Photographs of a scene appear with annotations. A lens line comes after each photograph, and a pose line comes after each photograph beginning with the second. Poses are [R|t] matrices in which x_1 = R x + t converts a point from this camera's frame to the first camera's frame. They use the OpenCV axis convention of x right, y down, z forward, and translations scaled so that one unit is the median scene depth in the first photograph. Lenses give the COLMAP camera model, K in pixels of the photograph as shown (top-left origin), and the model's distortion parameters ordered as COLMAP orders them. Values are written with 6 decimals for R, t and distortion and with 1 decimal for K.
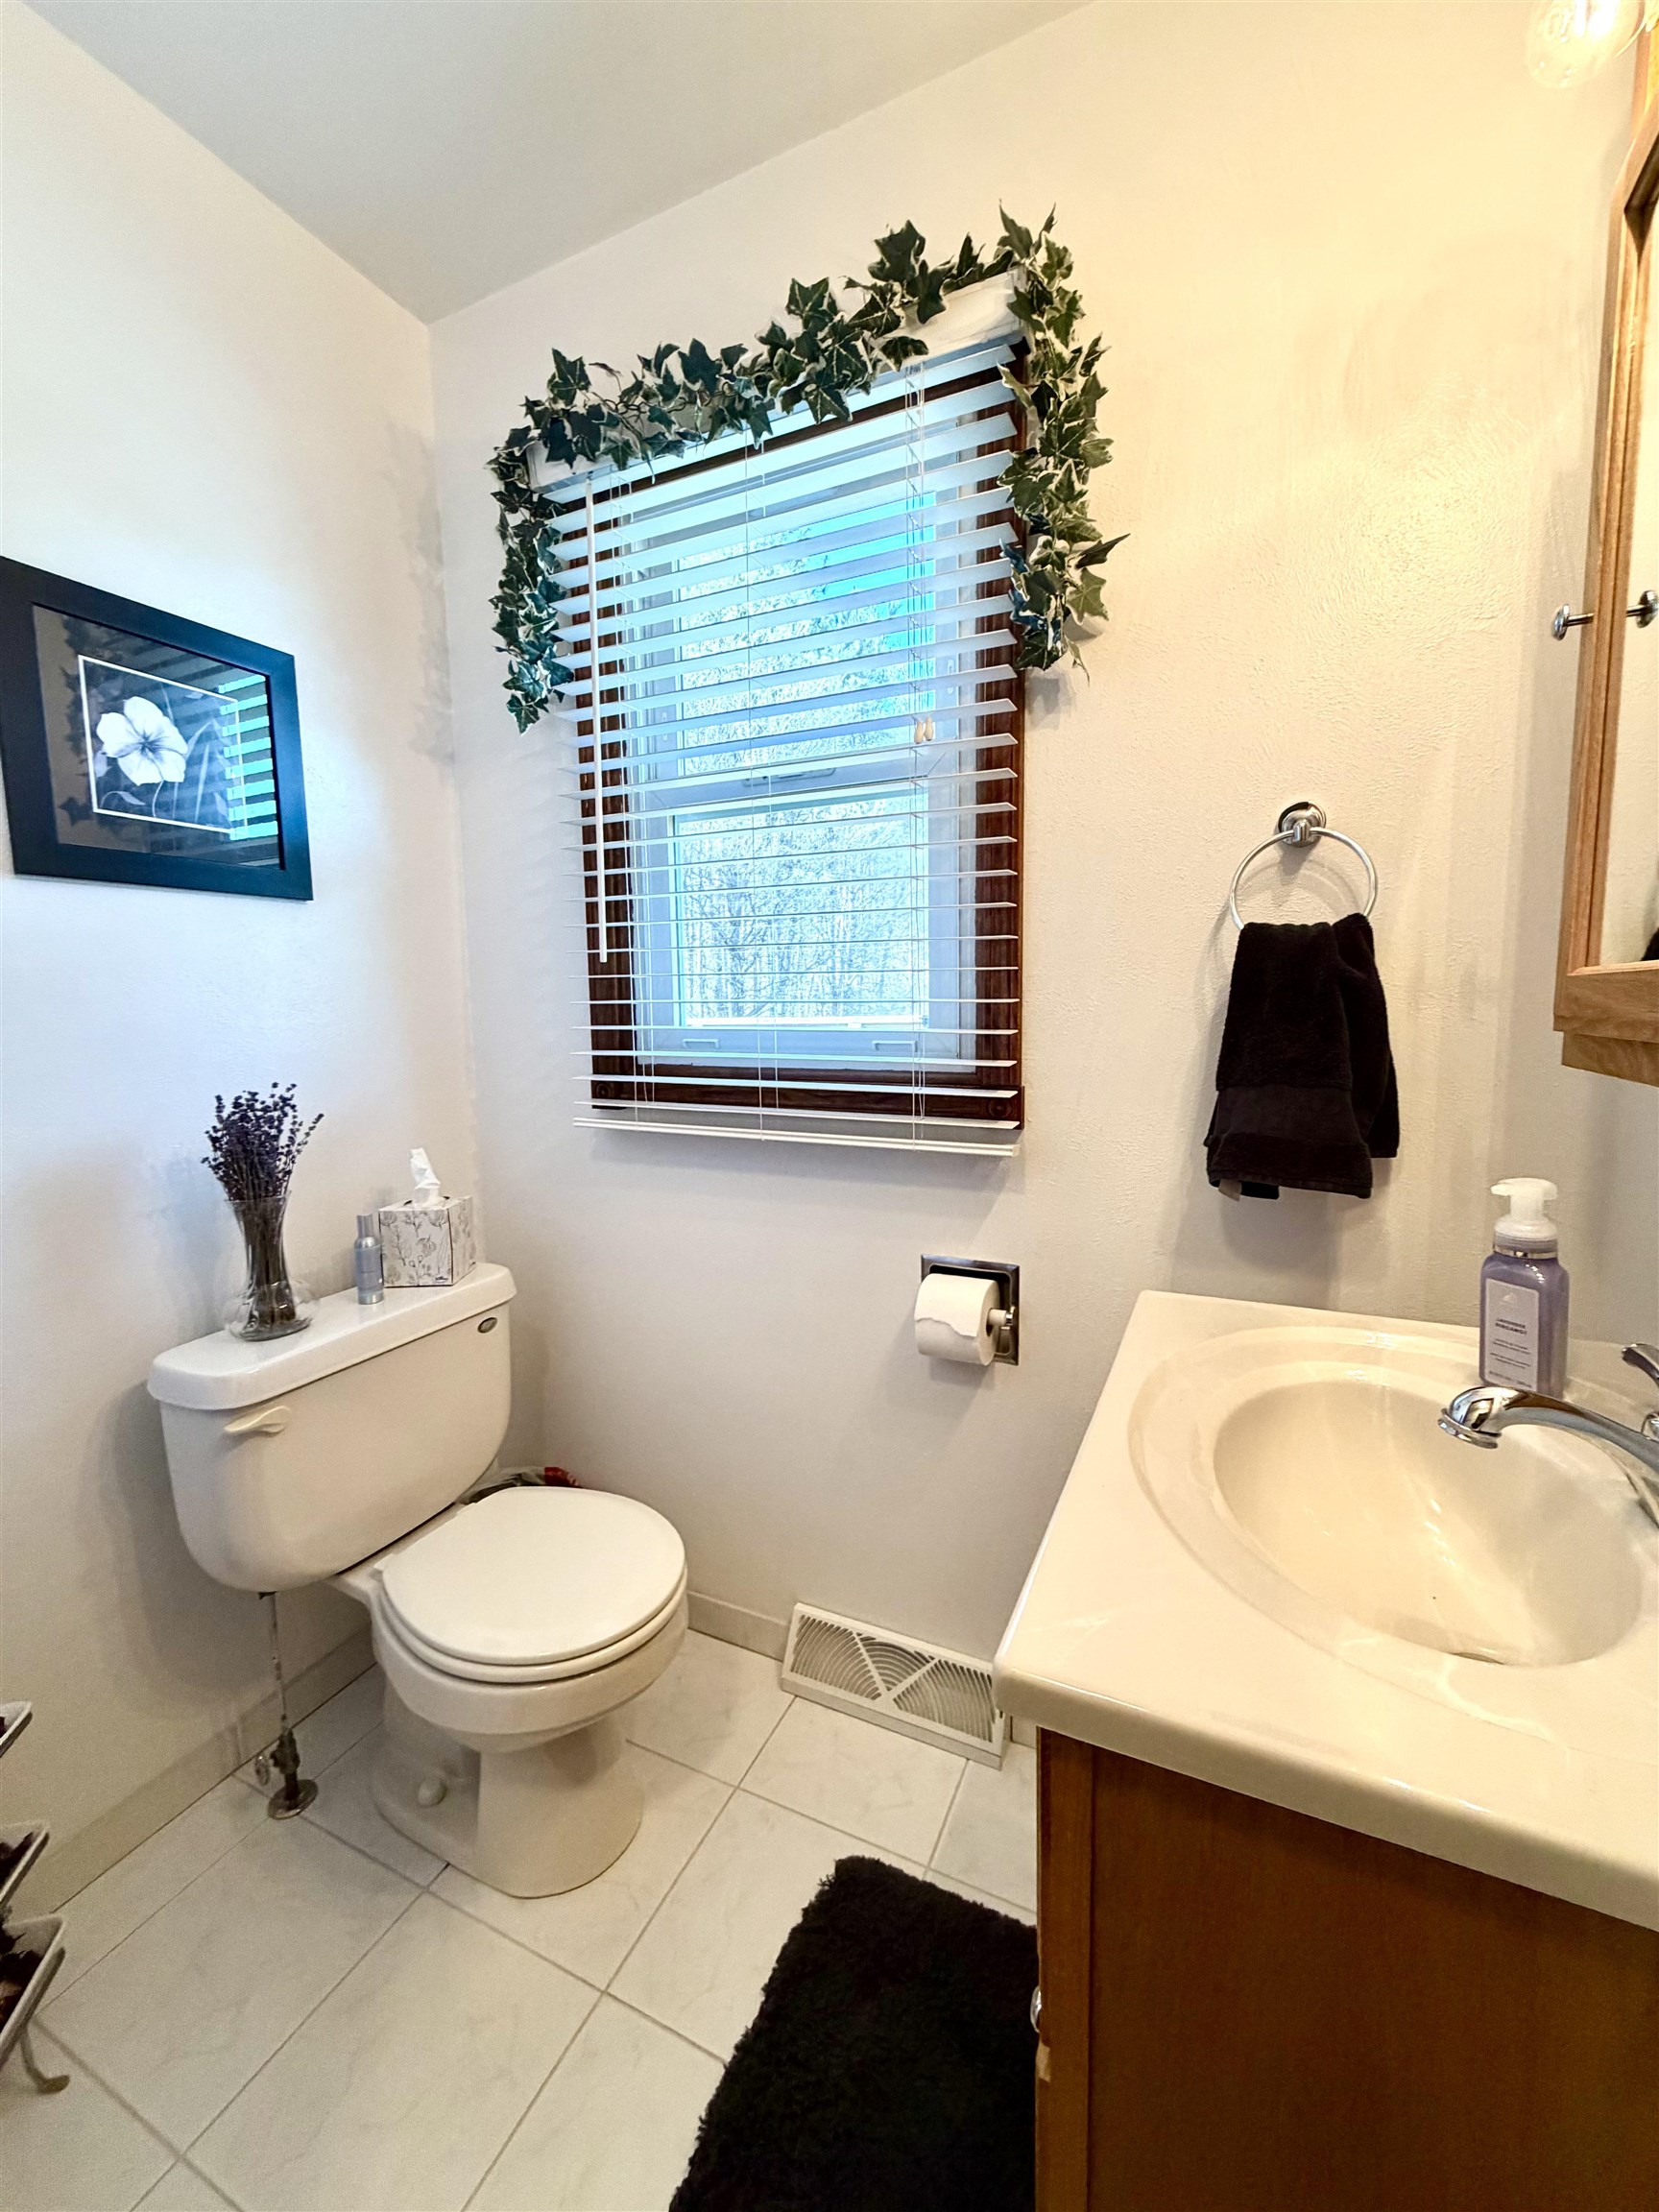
lens RADIAL K [[881.7, 0, 830.5], [0, 881.7, 1097.6], [0, 0, 1]] dist [0.000439, -0.000695]
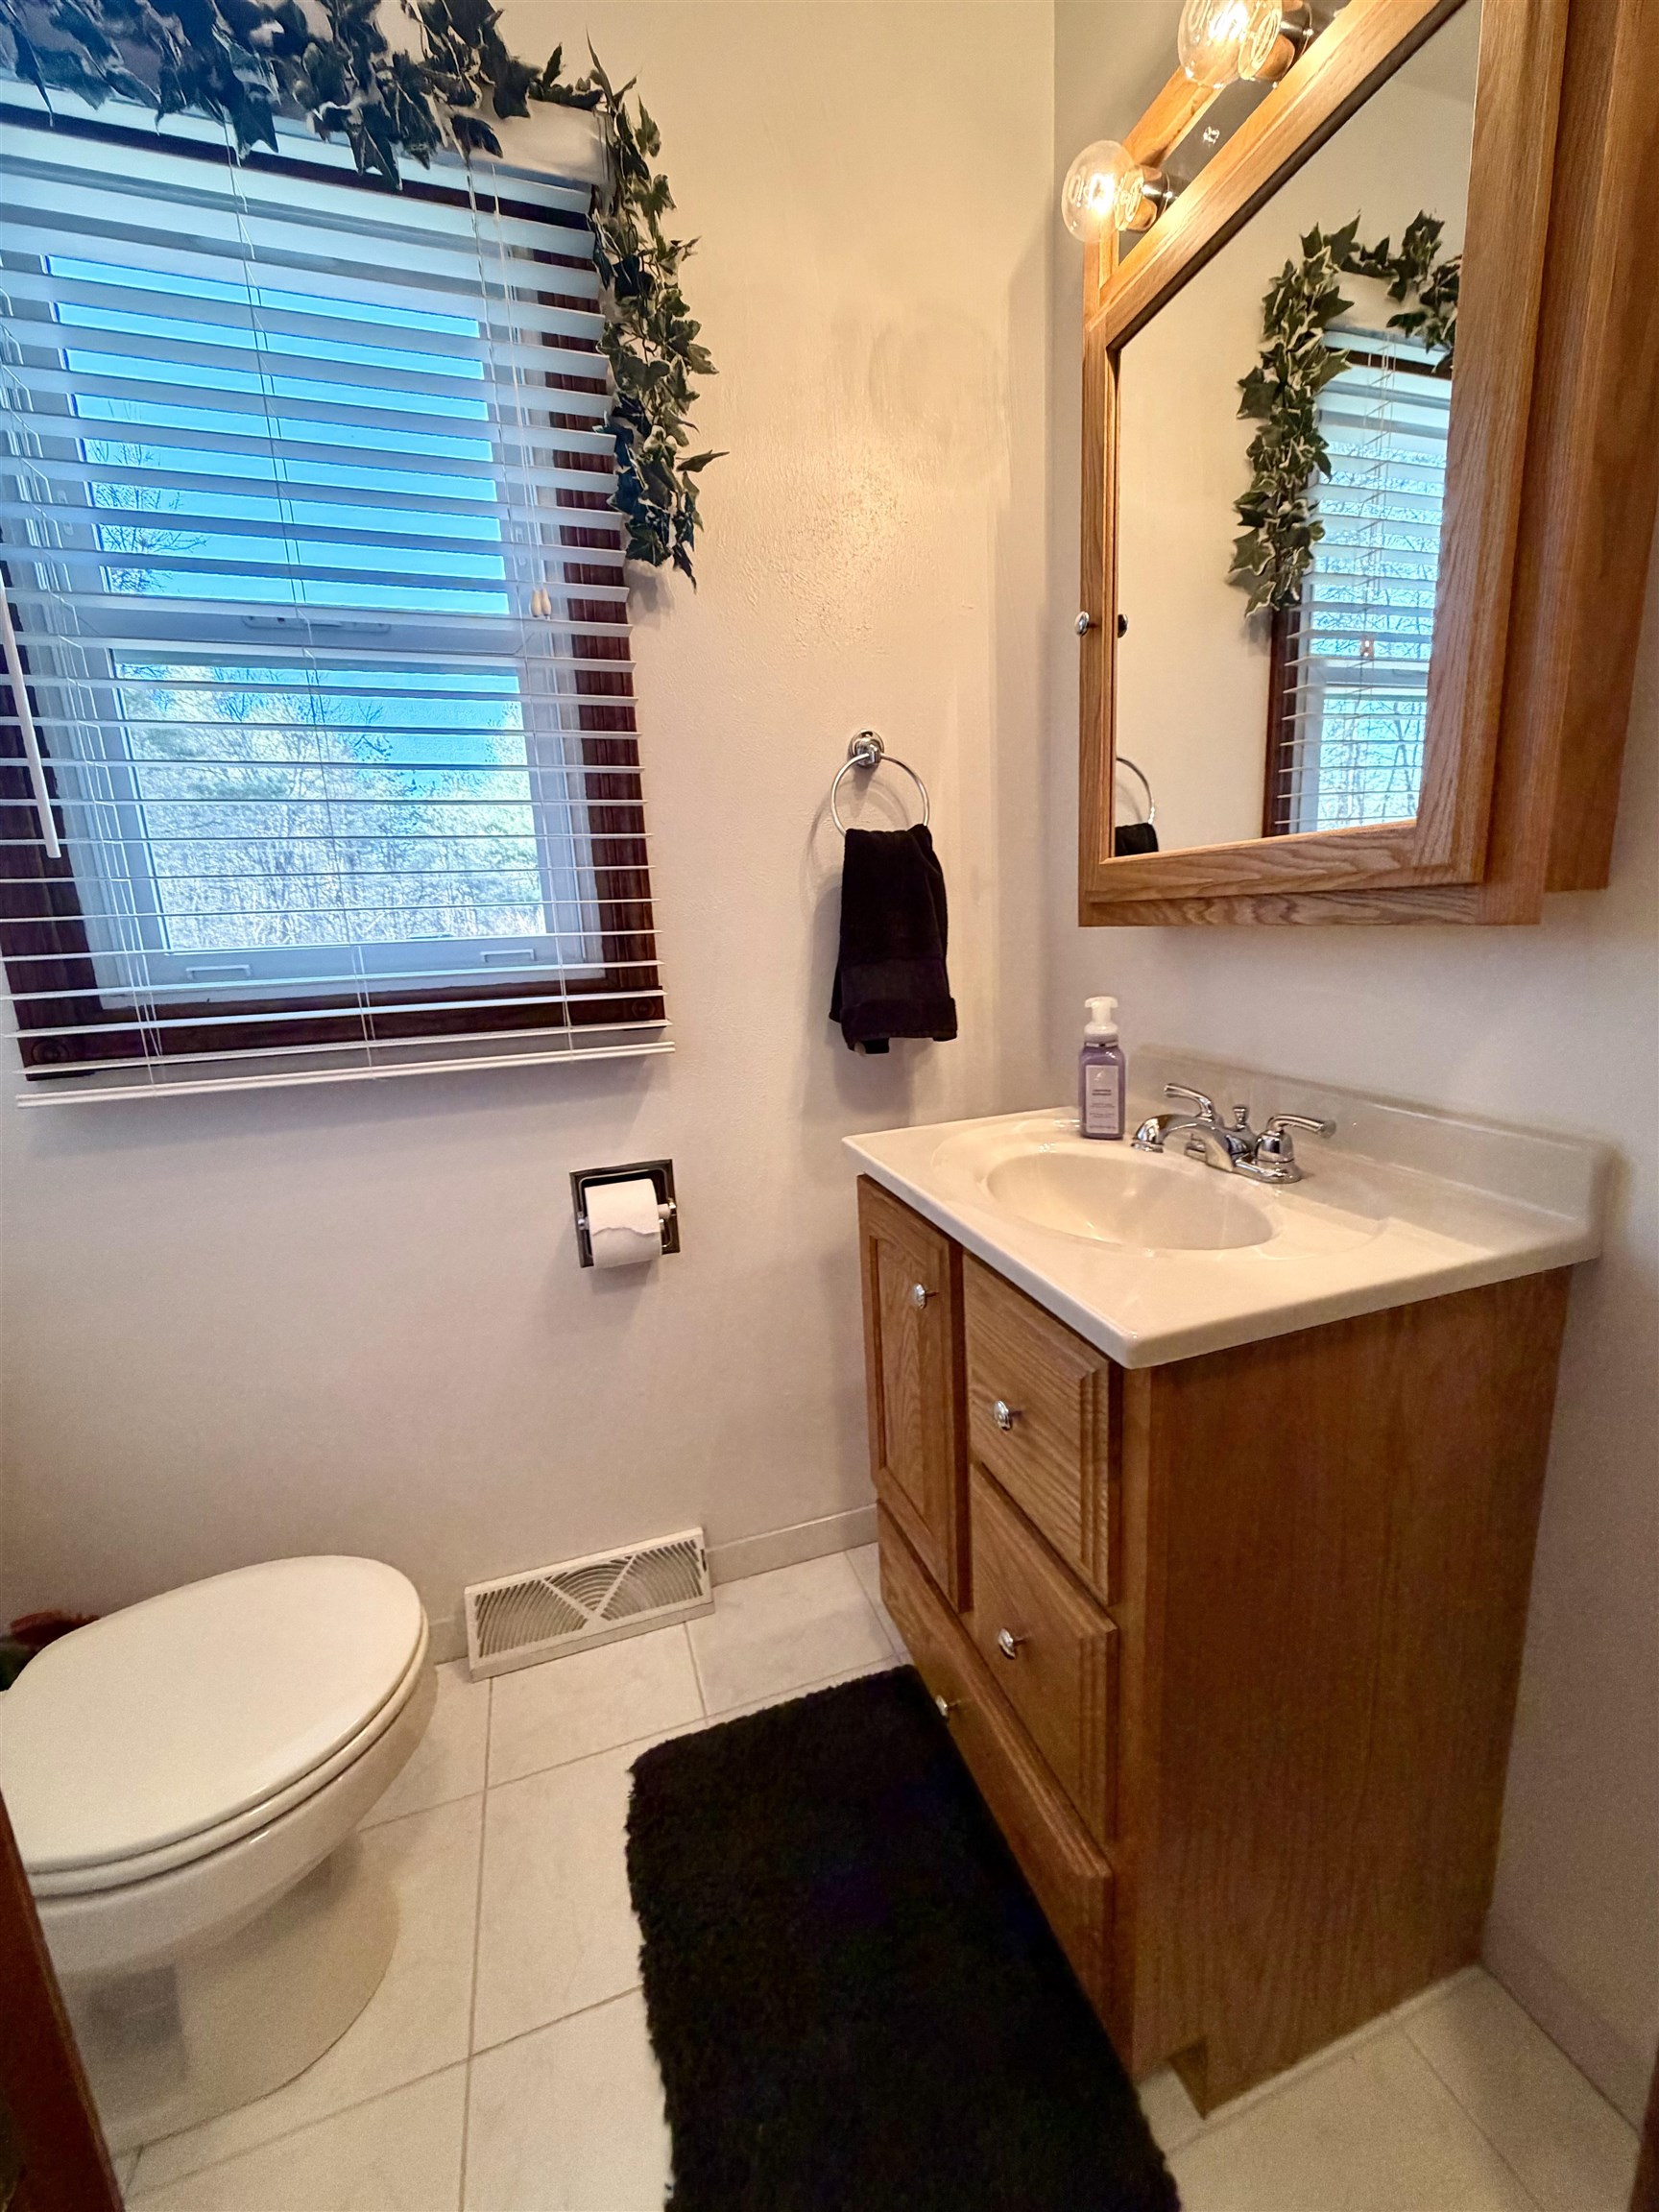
lens RADIAL K [[881.7, 0, 830.5], [0, 881.7, 1097.6], [0, 0, 1]] dist [0.000439, -0.000695]
pose [[0.723229, -0.158957, 0.672066, -0.367768], [0.111698, 0.987262, 0.113305, 0.023183], [-0.681515, -0.006877, 0.731771, 0.112955]]
